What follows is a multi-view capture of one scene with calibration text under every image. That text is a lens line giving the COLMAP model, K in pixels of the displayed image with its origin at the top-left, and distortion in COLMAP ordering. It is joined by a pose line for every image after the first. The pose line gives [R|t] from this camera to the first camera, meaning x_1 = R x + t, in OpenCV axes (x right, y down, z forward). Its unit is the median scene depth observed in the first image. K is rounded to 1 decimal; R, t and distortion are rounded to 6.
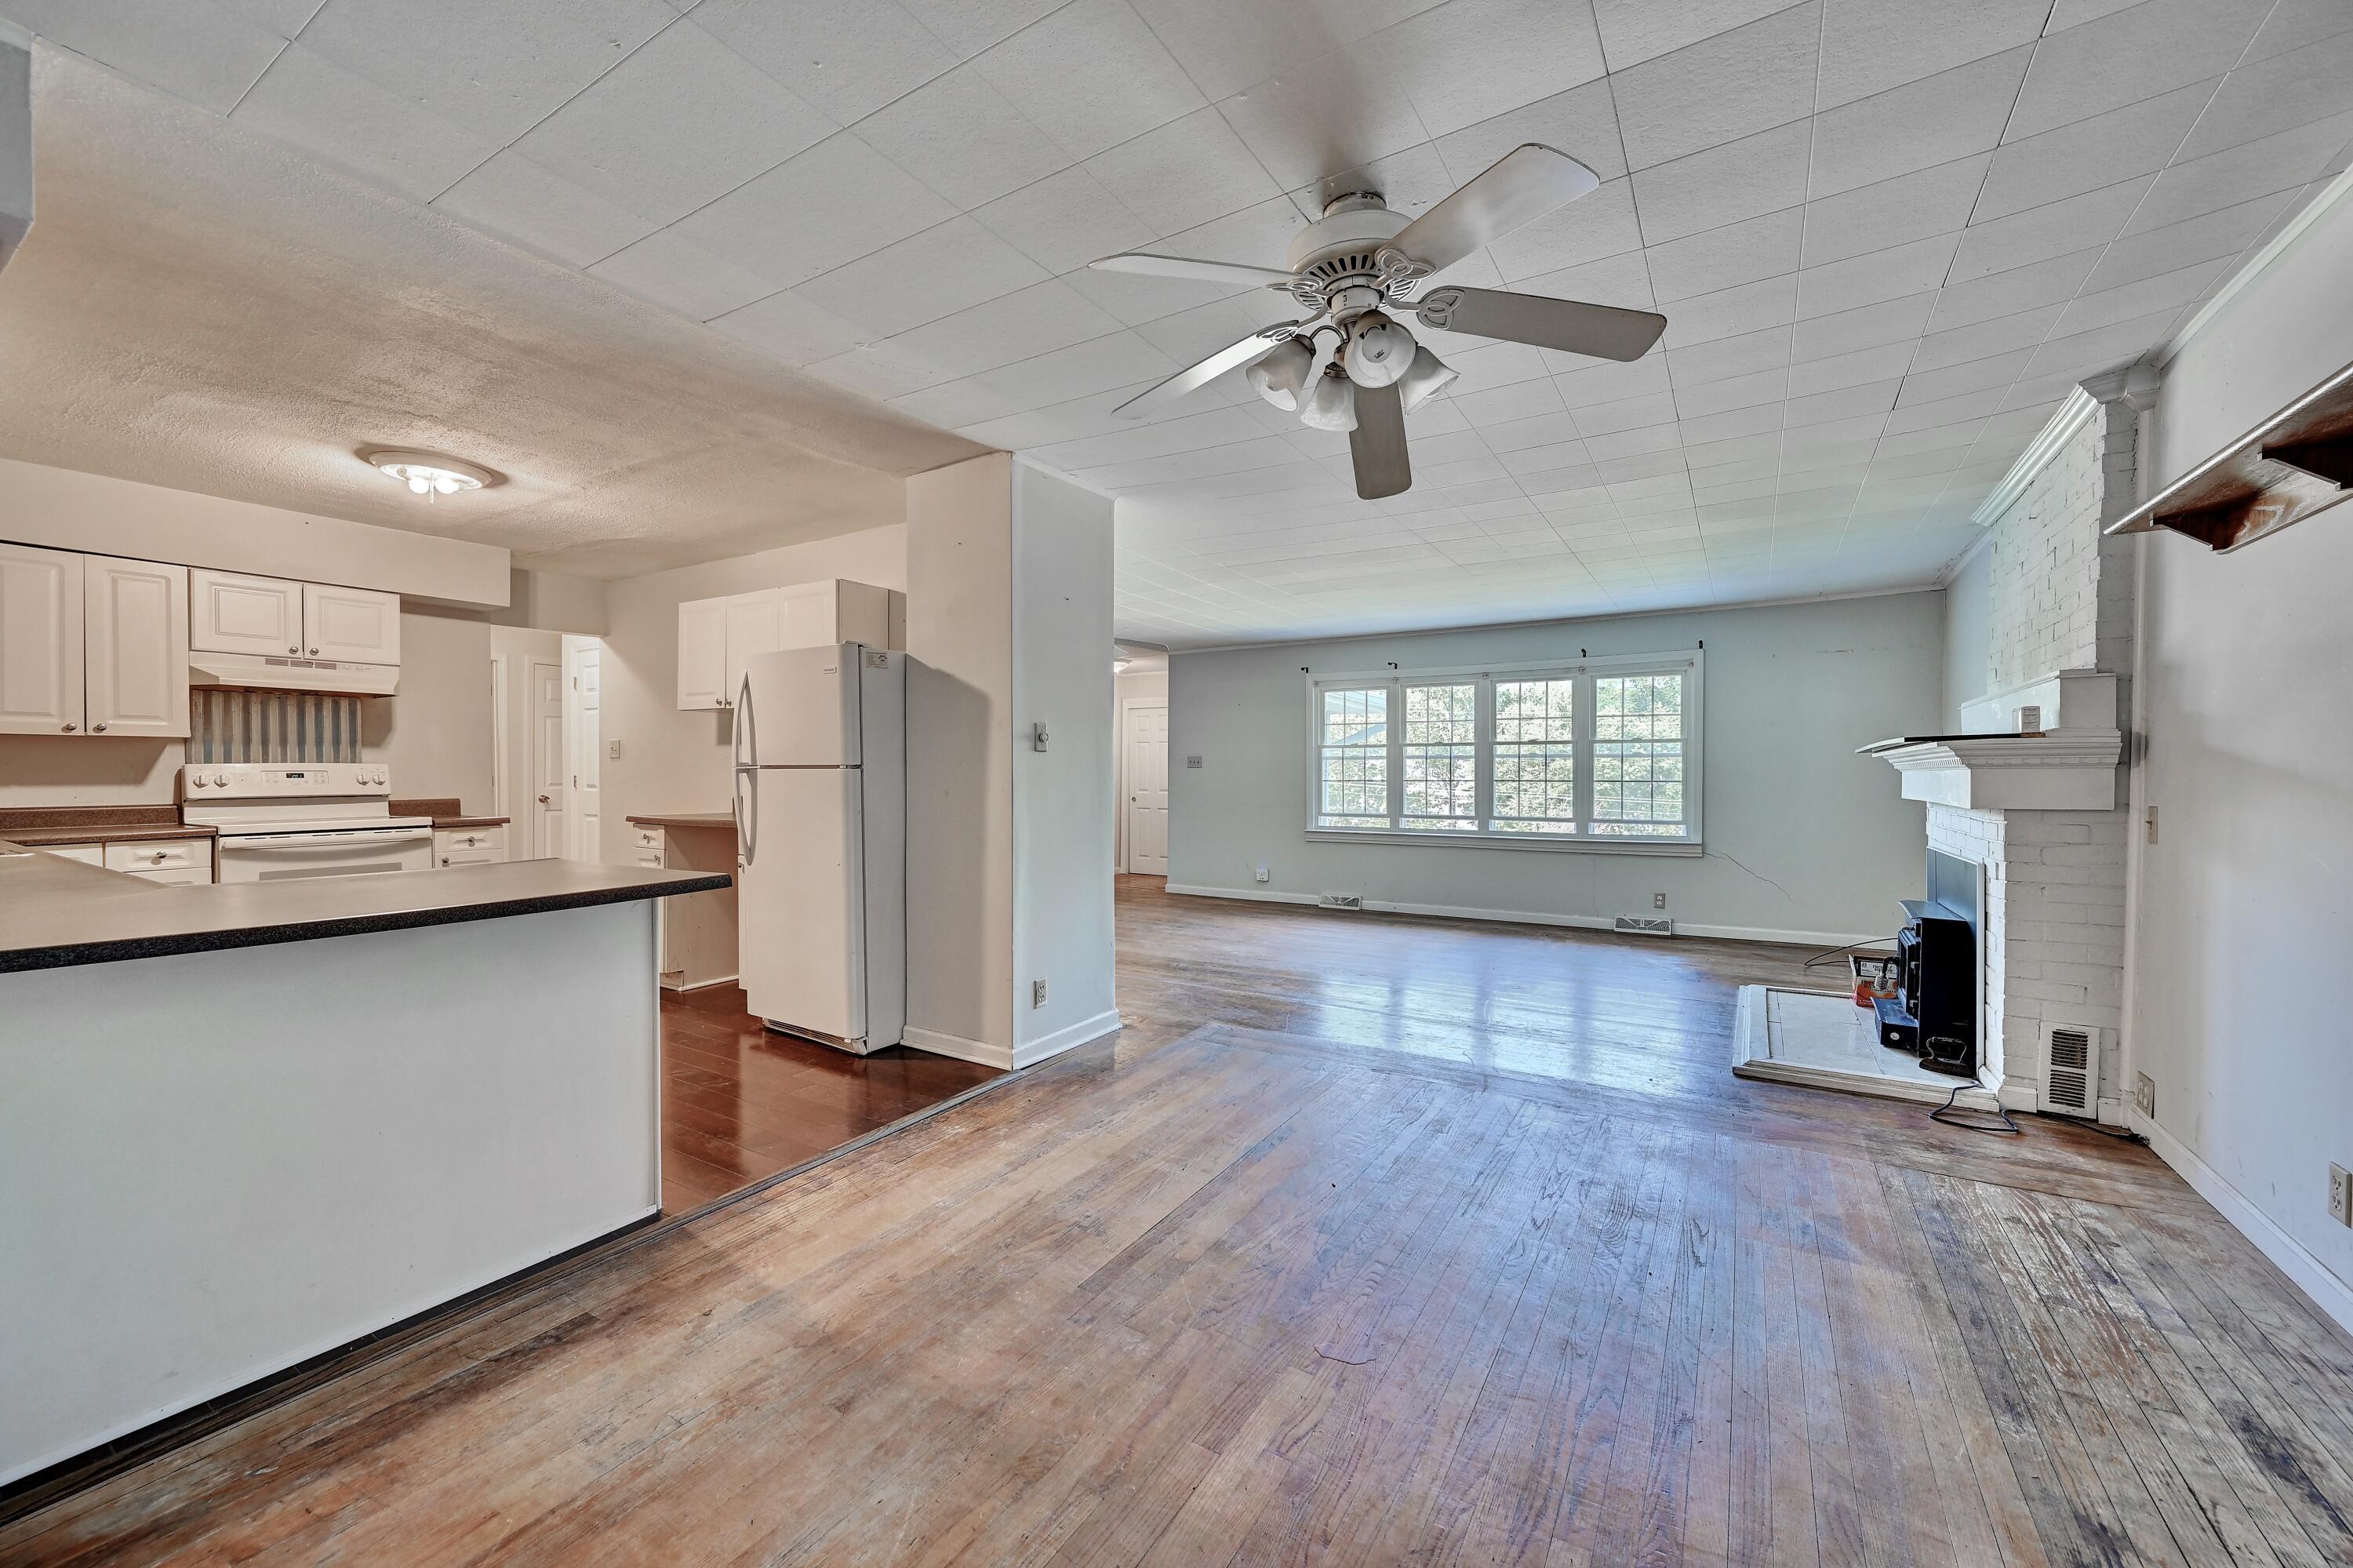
lens RADIAL K [[918.0, 0, 1177.5], [0, 918.0, 781.9], [0, 0, 1]] dist [-0.002281, -0.000177]
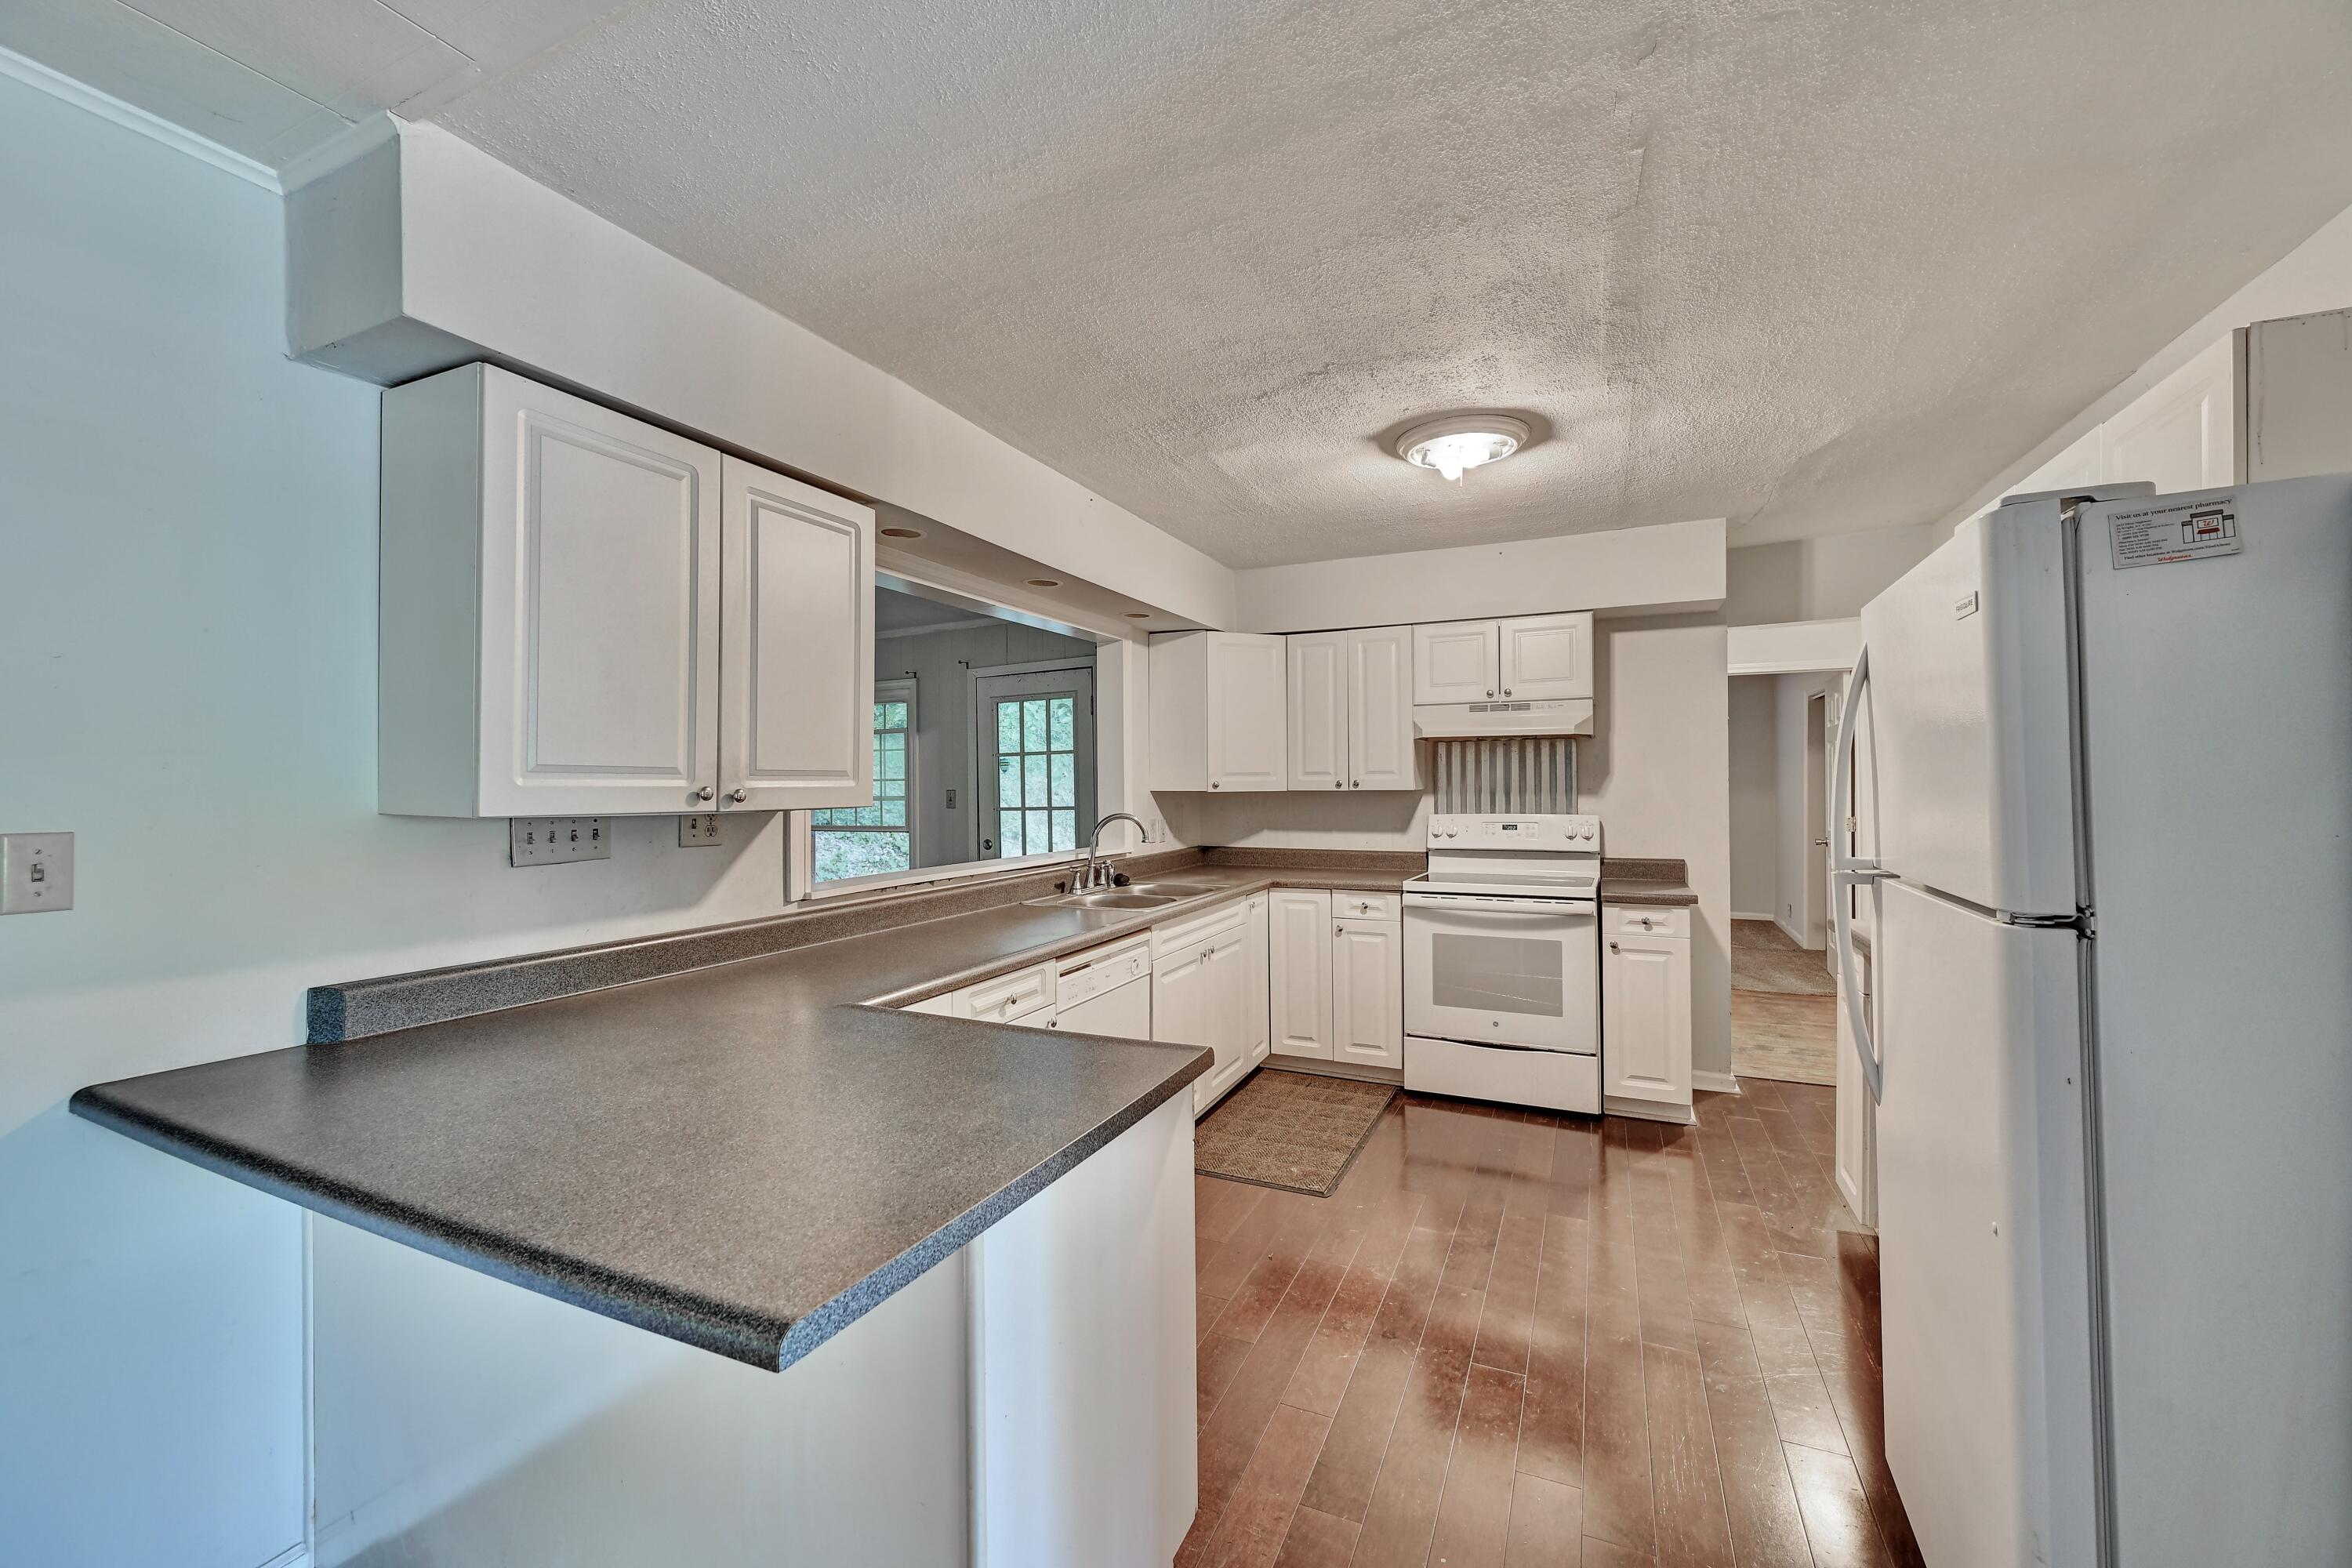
lens RADIAL K [[917.6, 0, 1177.0], [0, 917.6, 781.9], [0, 0, 1]] dist [-0.002281, -0.000177]
pose [[0.119390, -0.004420, -0.992838, -0.082752], [-0.008016, 0.999953, -0.005416, -0.047580], [0.992815, 0.008605, 0.119349, 0.581305]]
